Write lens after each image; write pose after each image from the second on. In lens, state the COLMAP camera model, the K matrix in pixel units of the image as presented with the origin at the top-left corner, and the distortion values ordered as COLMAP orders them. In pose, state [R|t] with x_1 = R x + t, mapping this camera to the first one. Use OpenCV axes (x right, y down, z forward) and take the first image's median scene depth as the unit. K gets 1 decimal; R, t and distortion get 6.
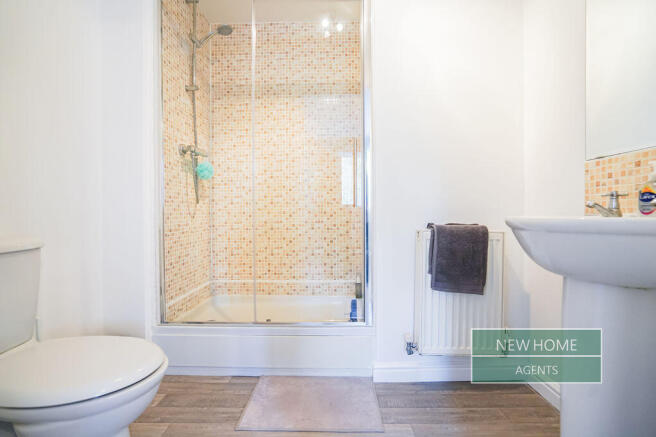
lens RADIAL K [[302.8, 0, 326.0], [0, 302.8, 217.1], [0, 0, 1]] dist [-0.016397, 0.001560]
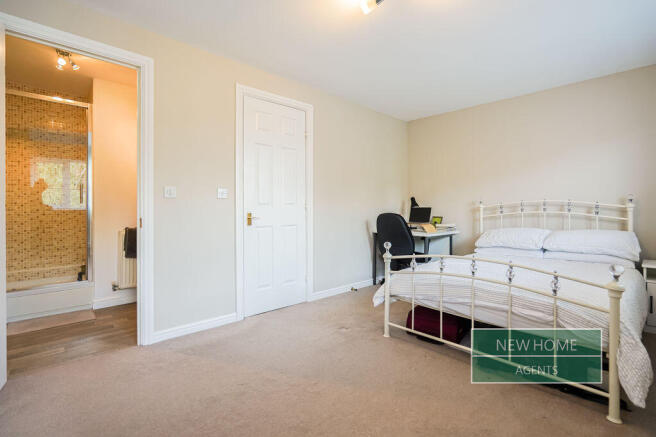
lens RADIAL K [[302.8, 0, 330.3], [0, 302.8, 216.6], [0, 0, 1]] dist [-0.016397, 0.001560]
pose [[0.701693, 0.001068, 0.712479, -0.124941], [0.002242, 0.999991, -0.003707, -0.037367], [-0.712476, 0.004198, 0.701684, -1.239352]]
